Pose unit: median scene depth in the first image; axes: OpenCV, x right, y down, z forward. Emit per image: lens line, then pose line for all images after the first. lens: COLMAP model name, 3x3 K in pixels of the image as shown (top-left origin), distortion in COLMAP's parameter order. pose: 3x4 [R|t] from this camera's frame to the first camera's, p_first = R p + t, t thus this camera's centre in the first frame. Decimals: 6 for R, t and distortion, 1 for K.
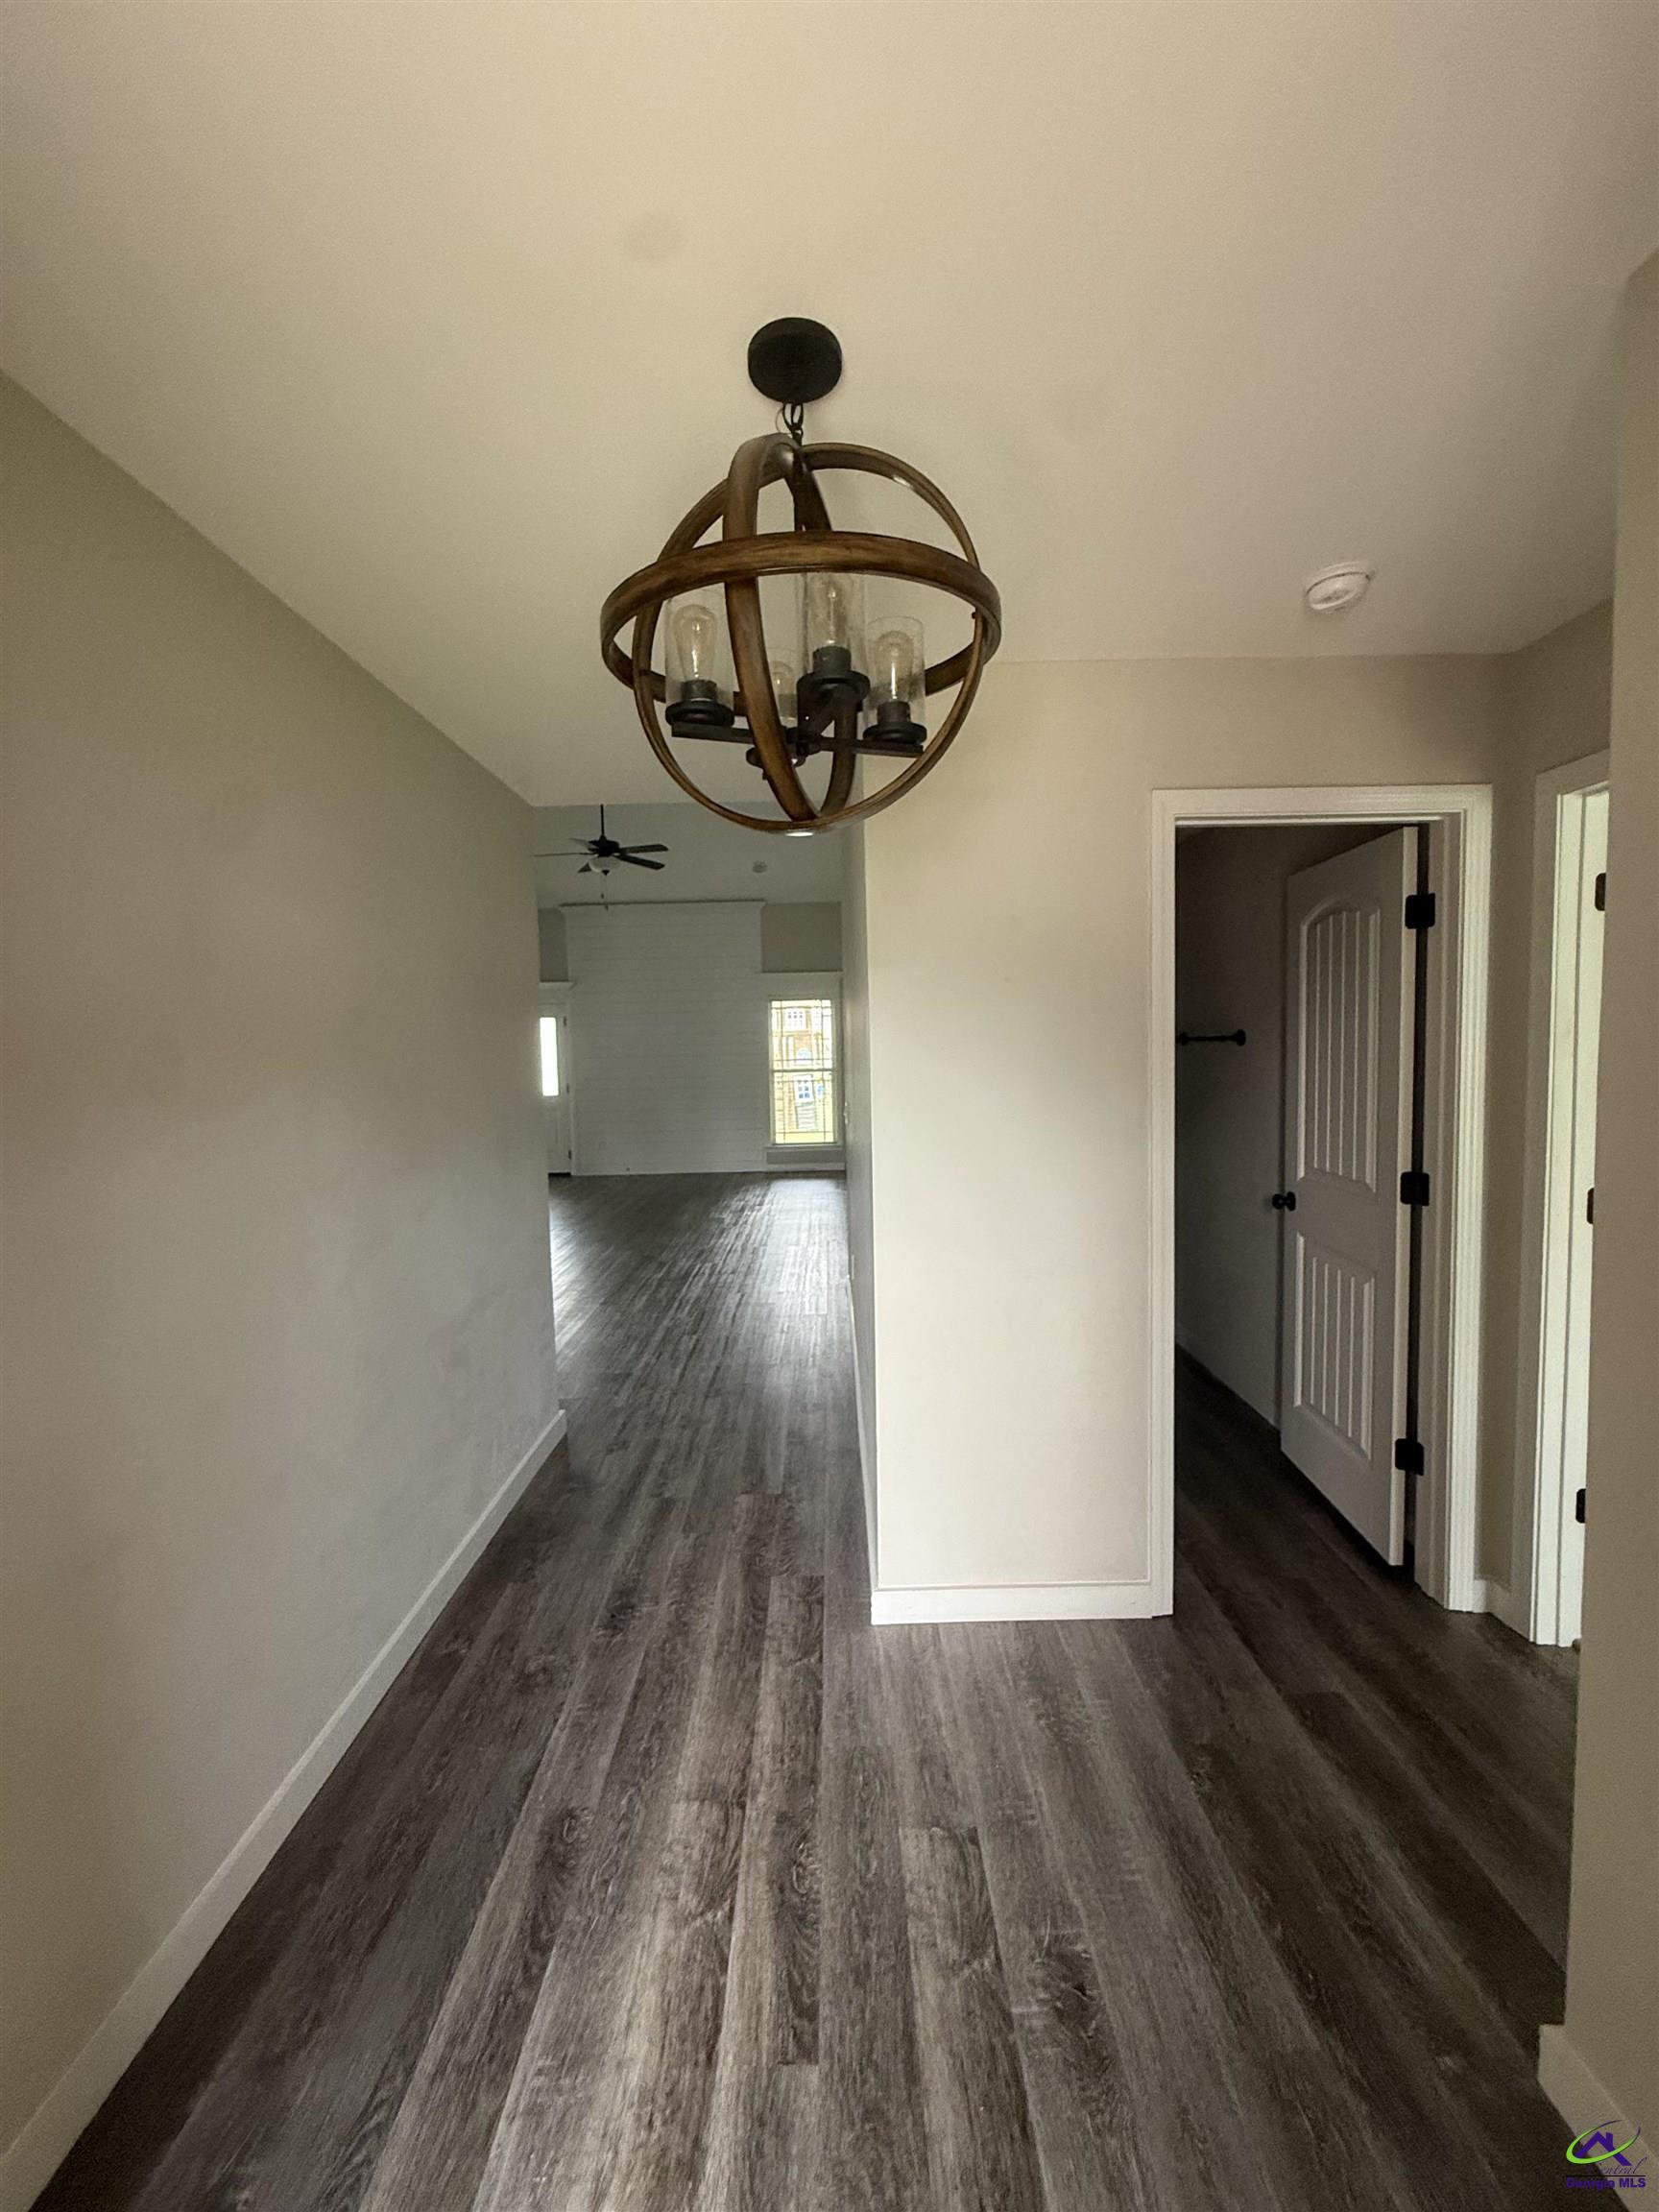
lens RADIAL K [[896.5, 0, 821.3], [0, 896.5, 1102.3], [0, 0, 1]] dist [0.000516, 0.000902]
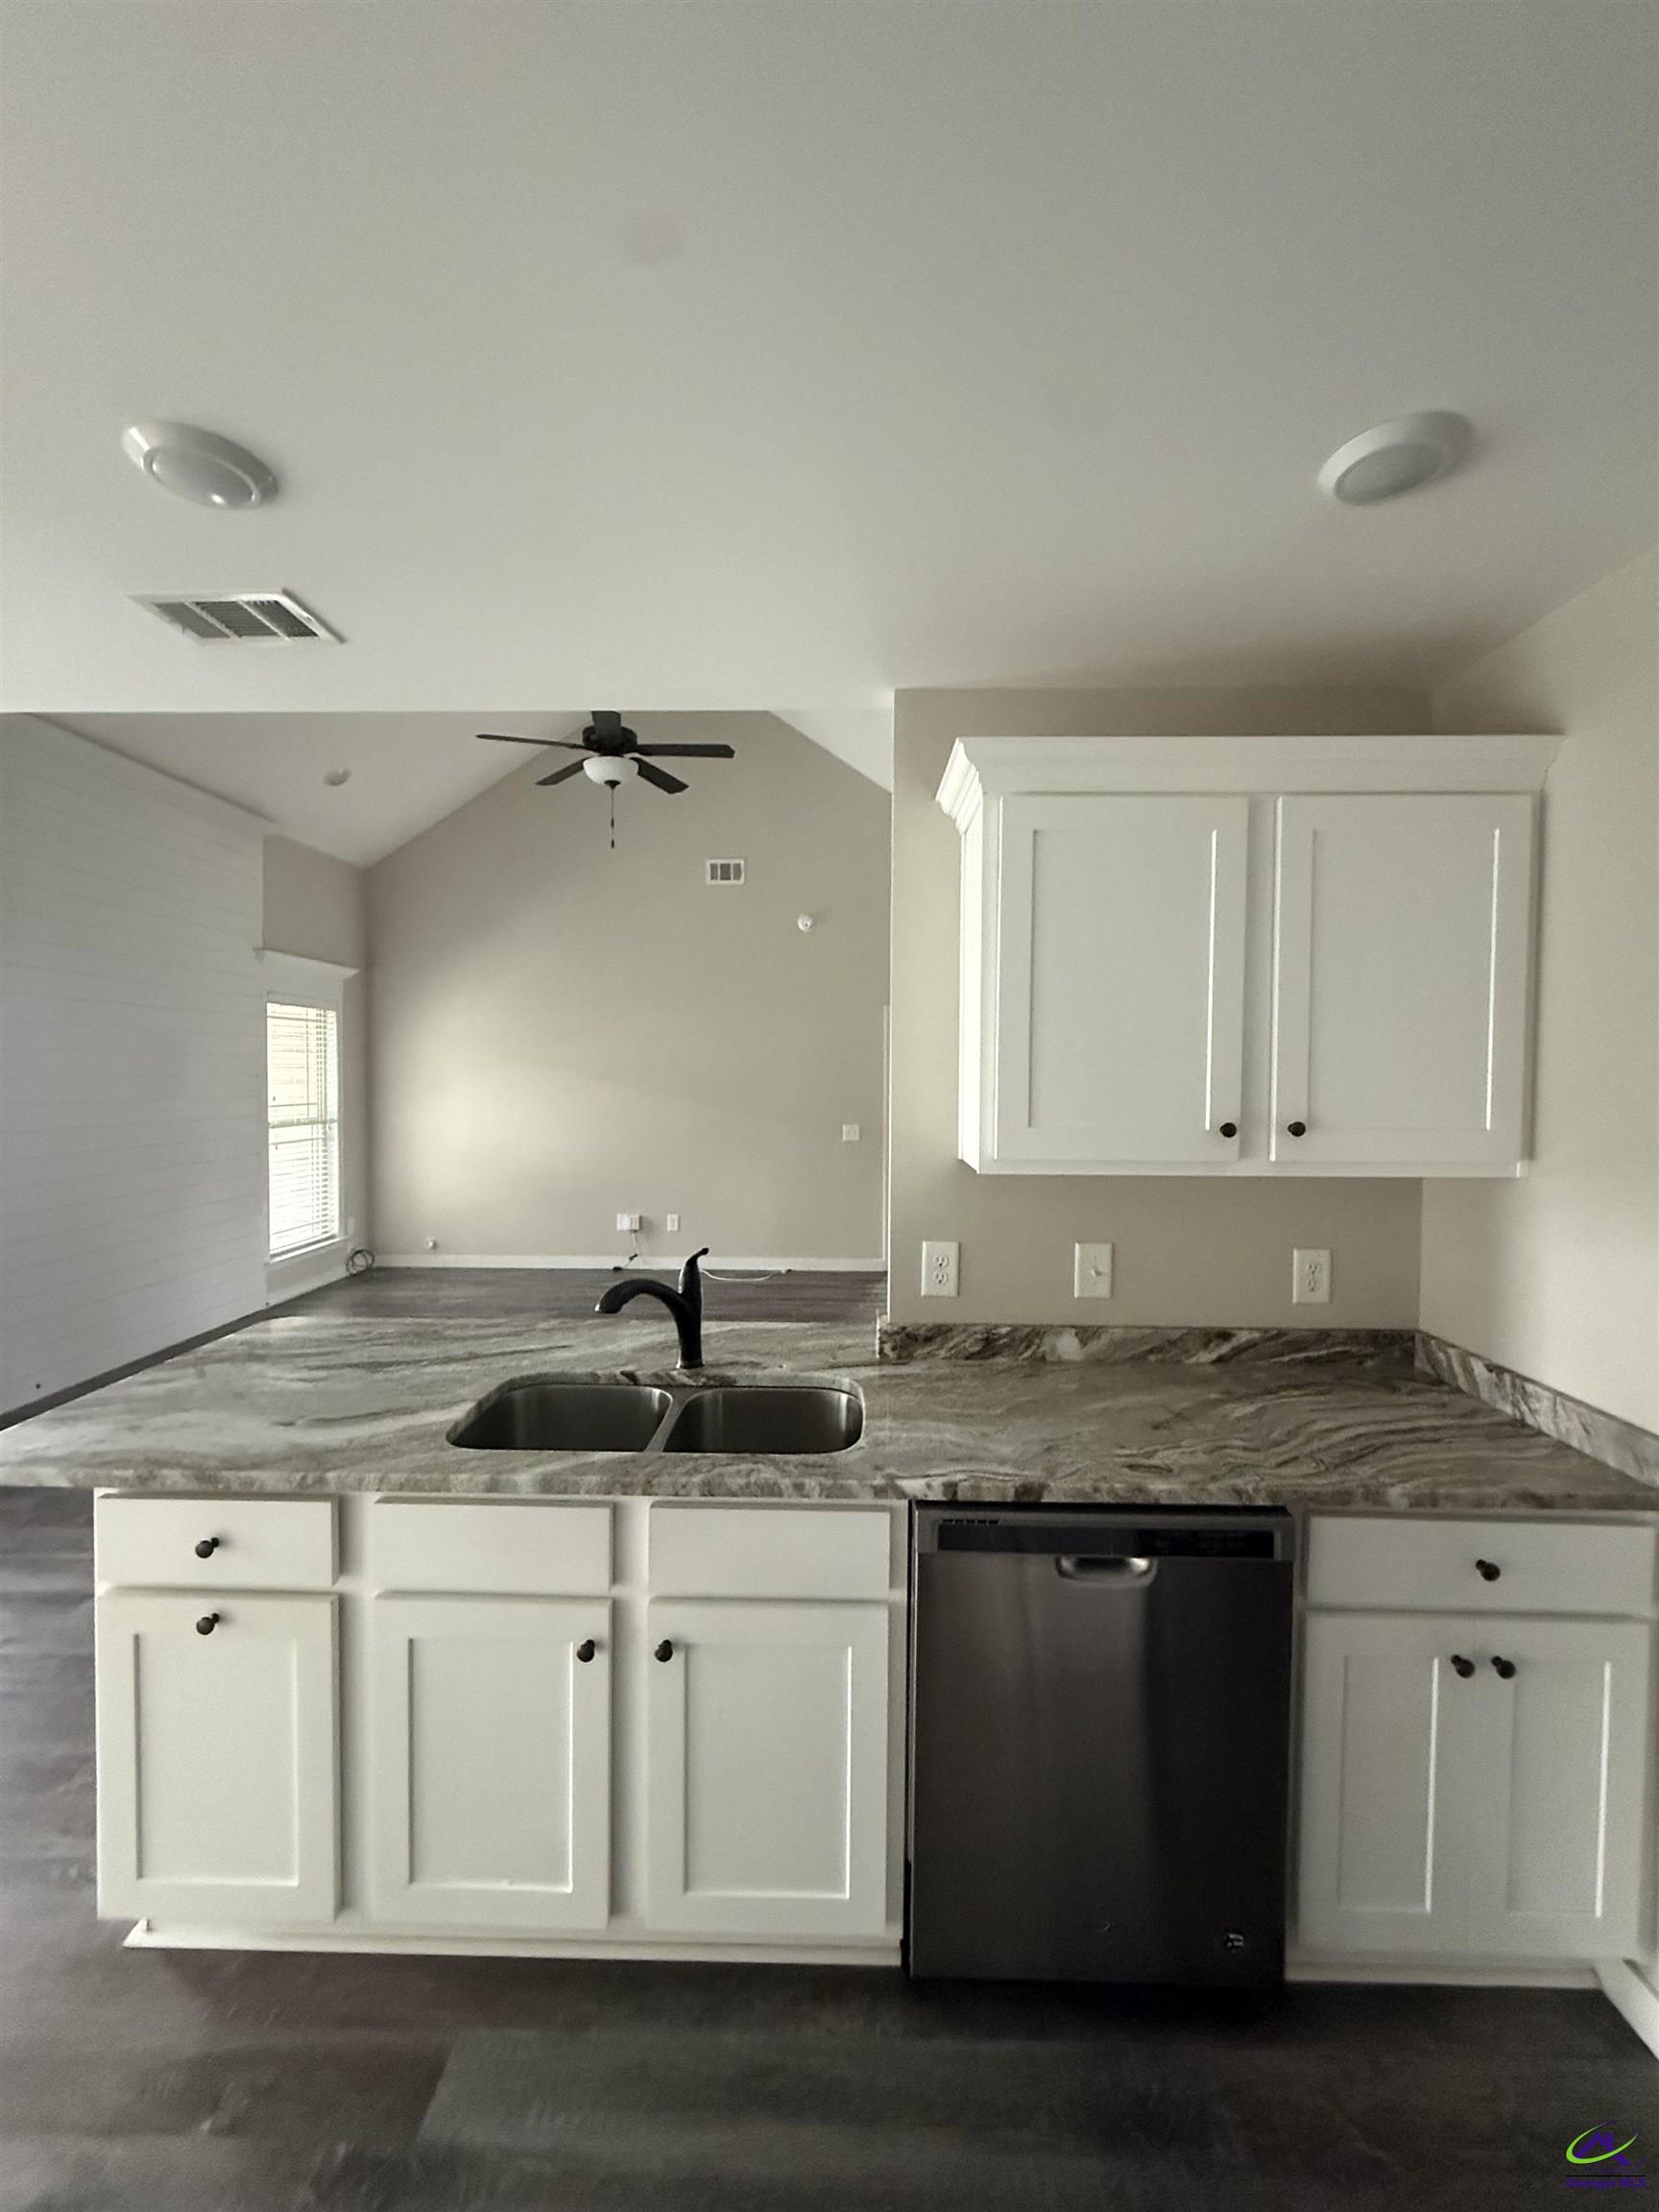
lens RADIAL K [[896.5, 0, 830.1], [0, 896.5, 1093.1], [0, 0, 1]] dist [0.000516, 0.000902]
pose [[0.030015, 0.006093, 0.999531, -0.613777], [0.067143, 0.997711, -0.008098, -0.025644], [-0.997292, 0.067354, 0.029537, 0.626442]]
